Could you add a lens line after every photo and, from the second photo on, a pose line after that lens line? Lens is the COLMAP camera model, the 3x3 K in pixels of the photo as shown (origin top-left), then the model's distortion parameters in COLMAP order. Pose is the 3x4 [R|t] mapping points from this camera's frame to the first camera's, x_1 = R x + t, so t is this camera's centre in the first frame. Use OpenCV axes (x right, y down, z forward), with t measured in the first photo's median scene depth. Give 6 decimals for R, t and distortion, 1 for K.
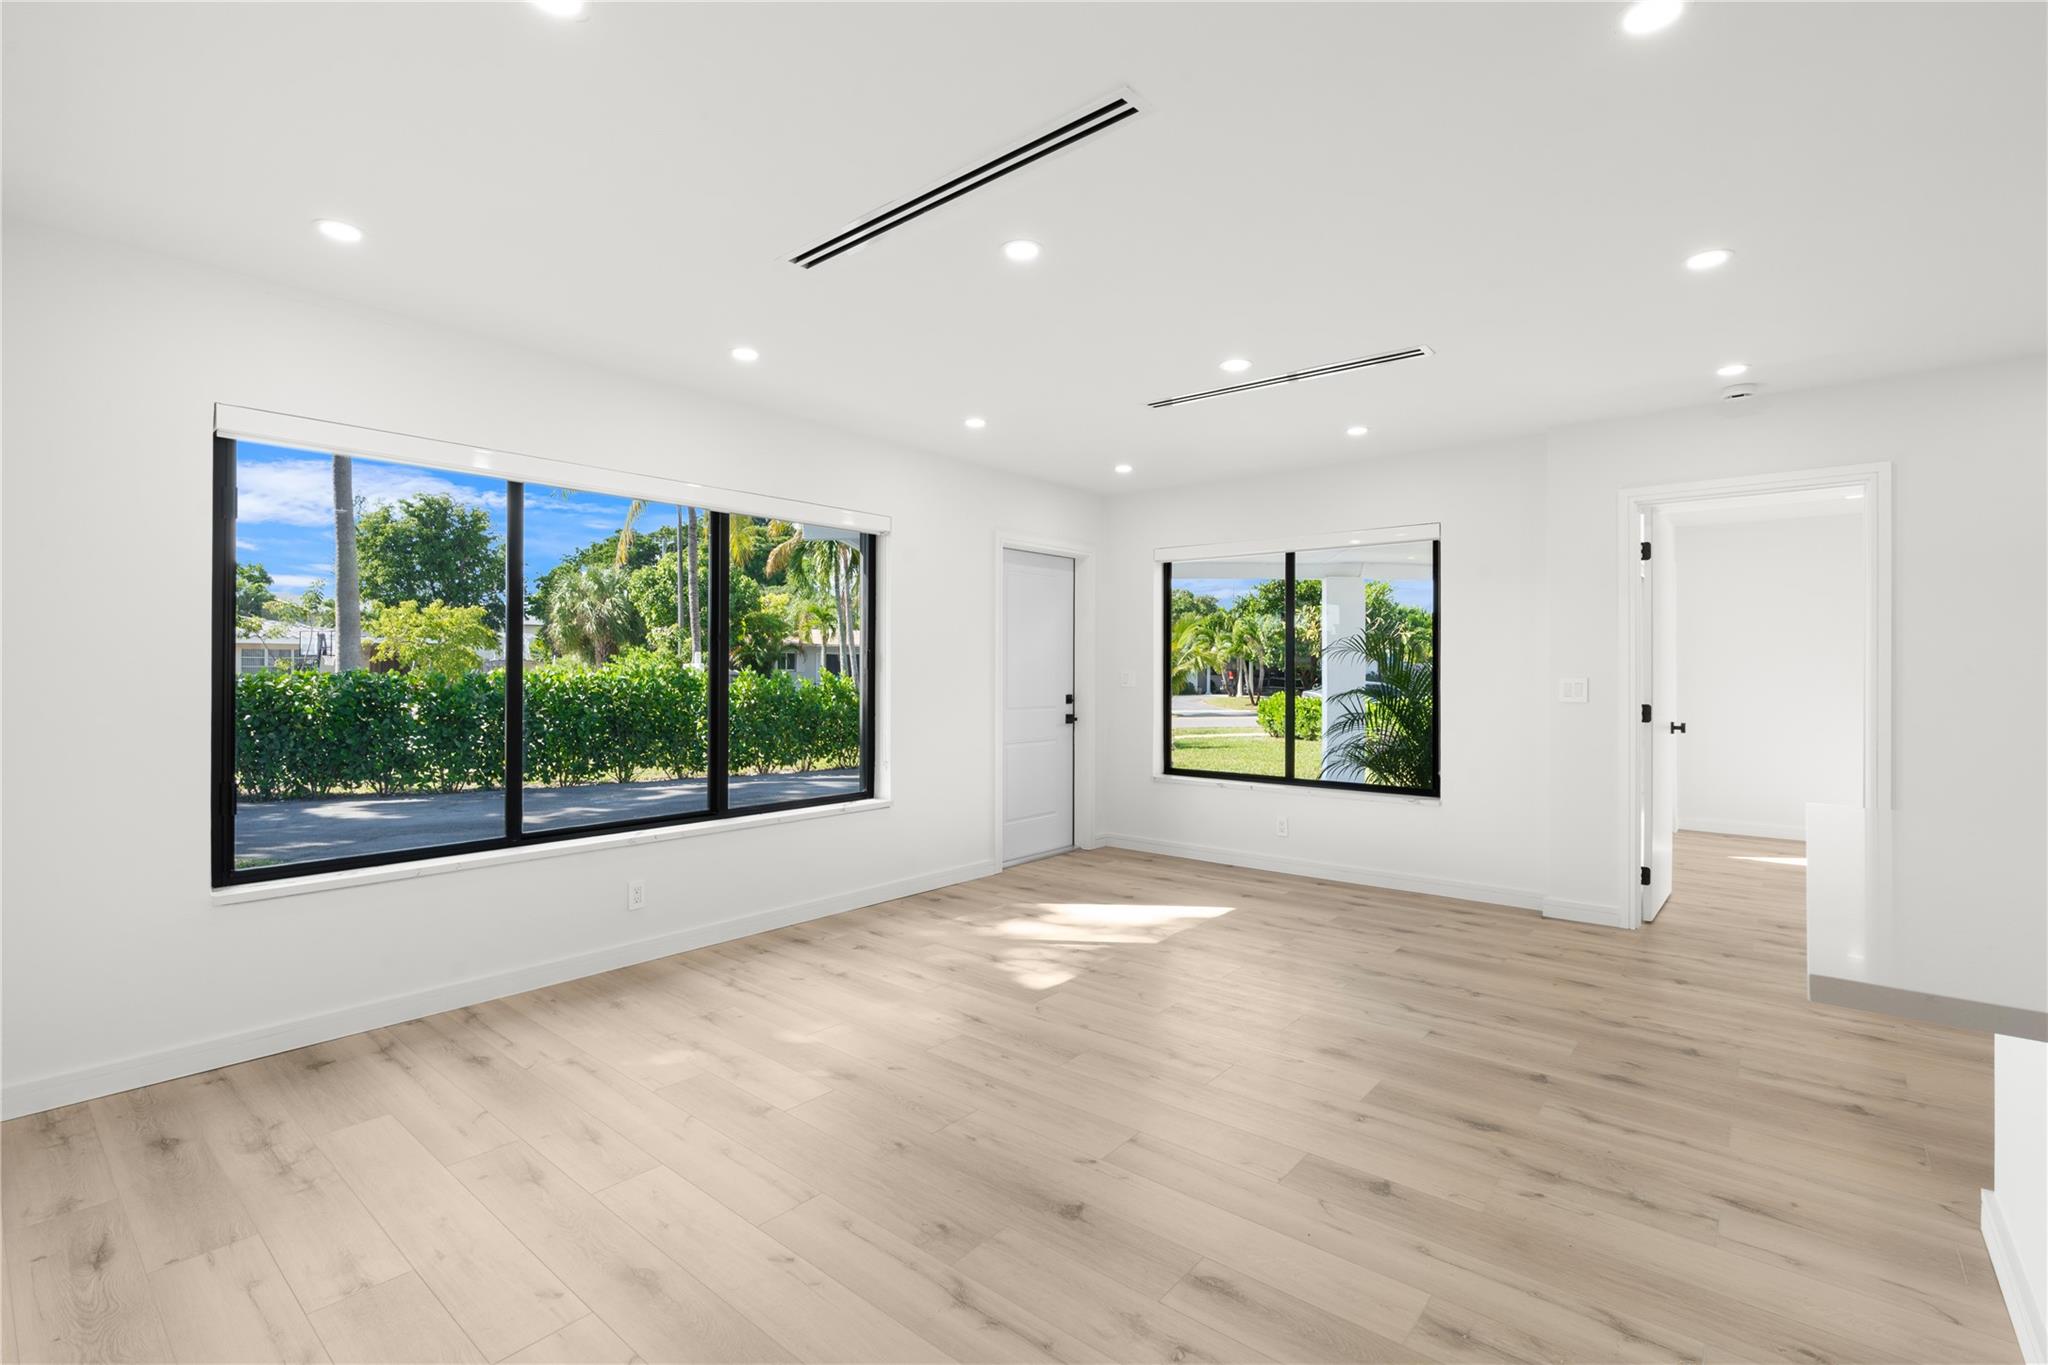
lens RADIAL K [[925.9, 0, 1009.5], [0, 925.9, 673.5], [0, 0, 1]] dist [-0.009897, 0.003146]
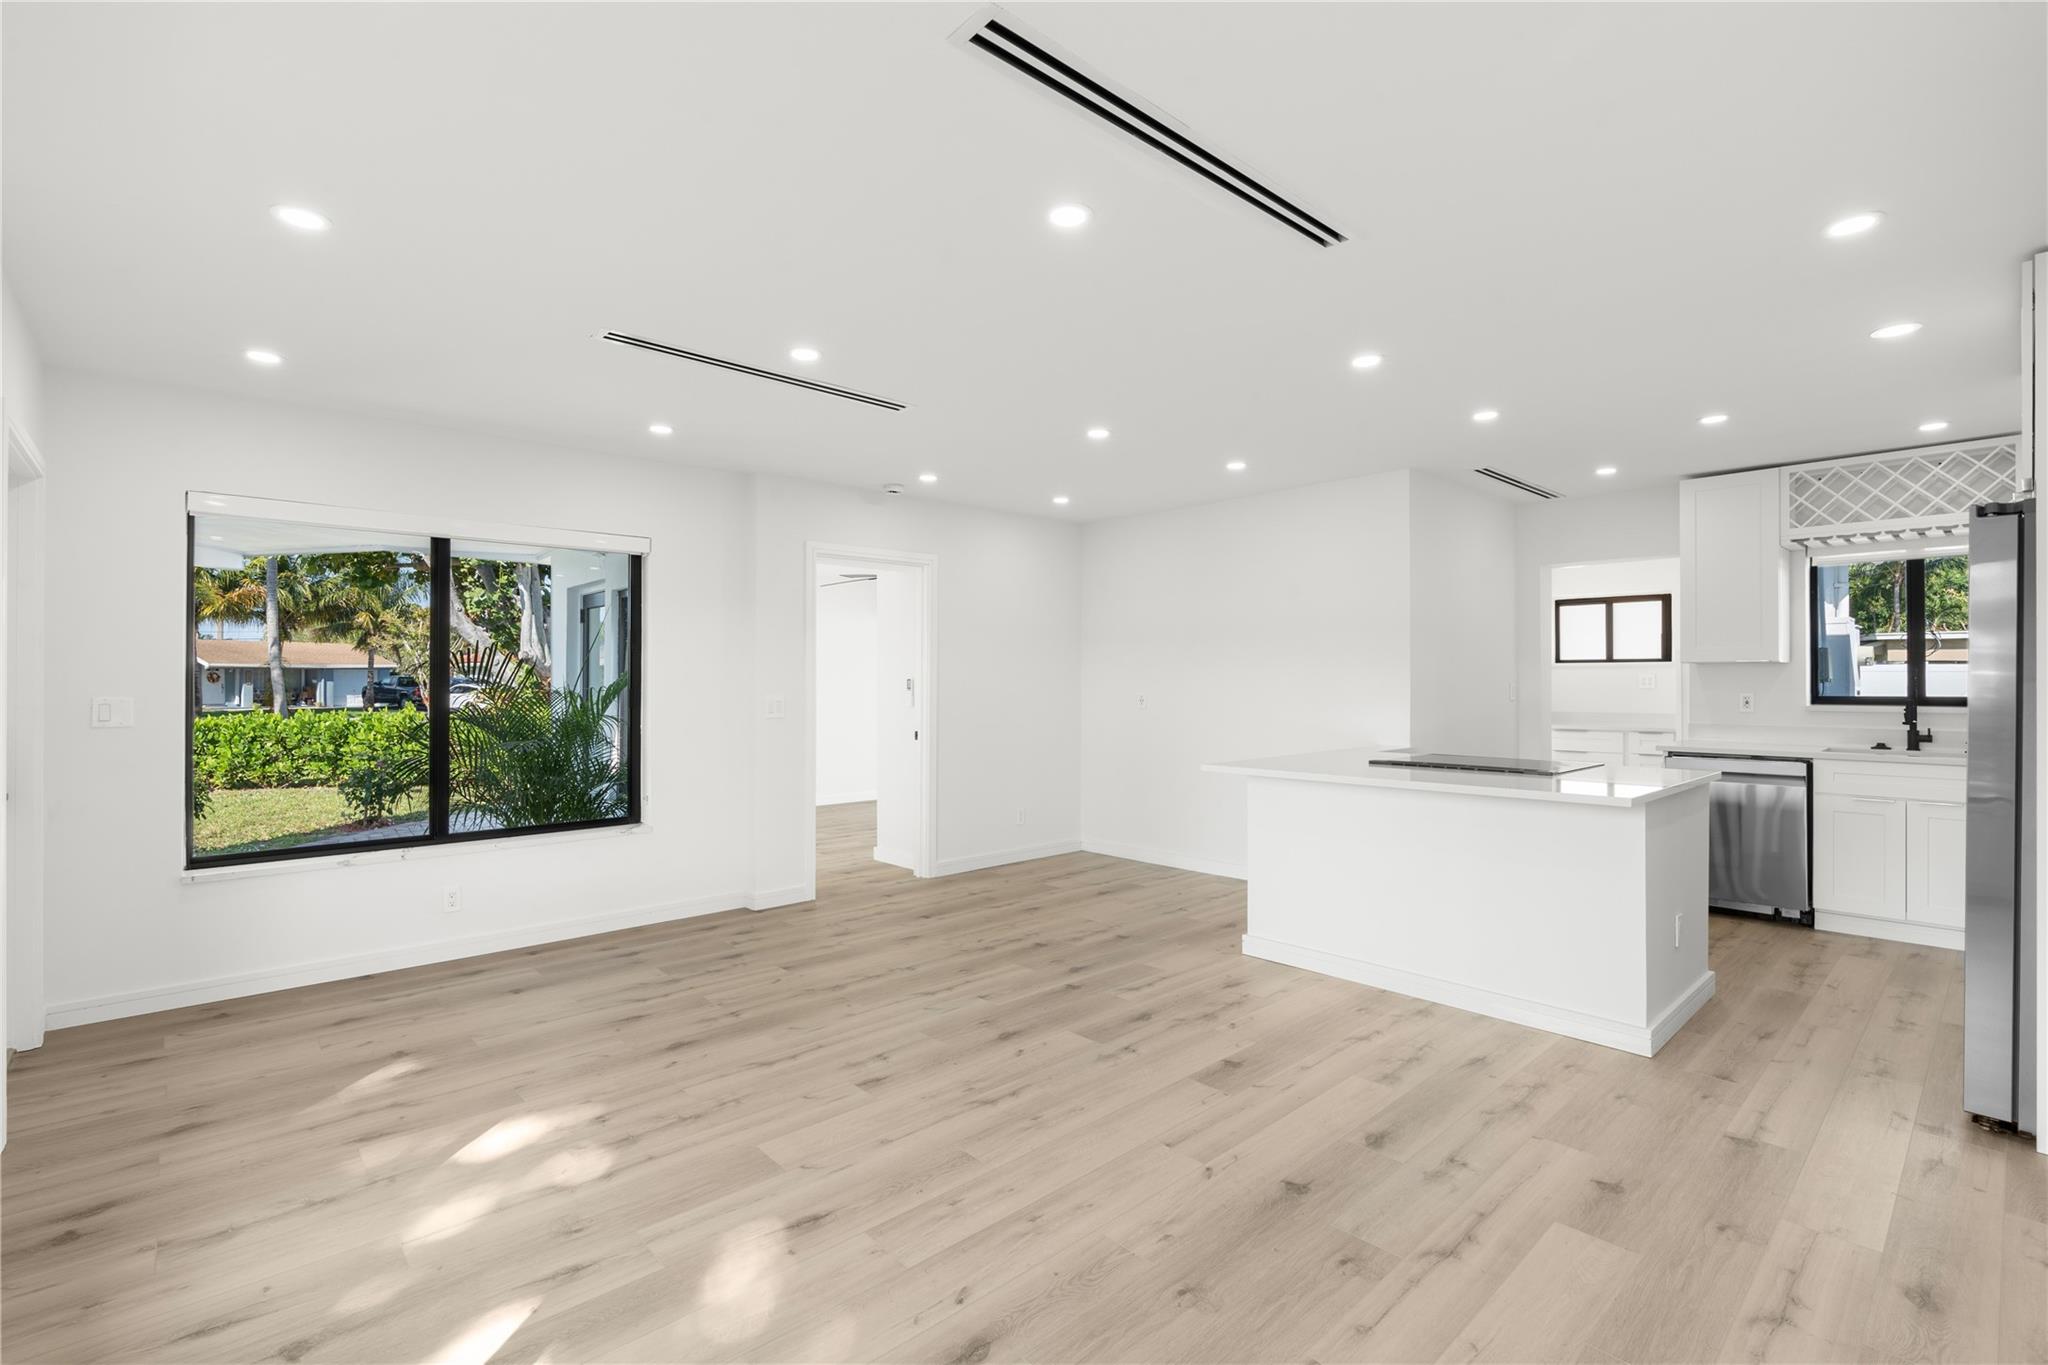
lens RADIAL K [[925.9, 0, 1034.5], [0, 925.9, 675.2], [0, 0, 1]] dist [-0.009897, 0.003146]
pose [[0.111865, 0.003225, 0.993718, -0.776287], [0.005080, 0.999980, -0.003817, -0.022580], [-0.993710, 0.005475, 0.111847, 0.857935]]
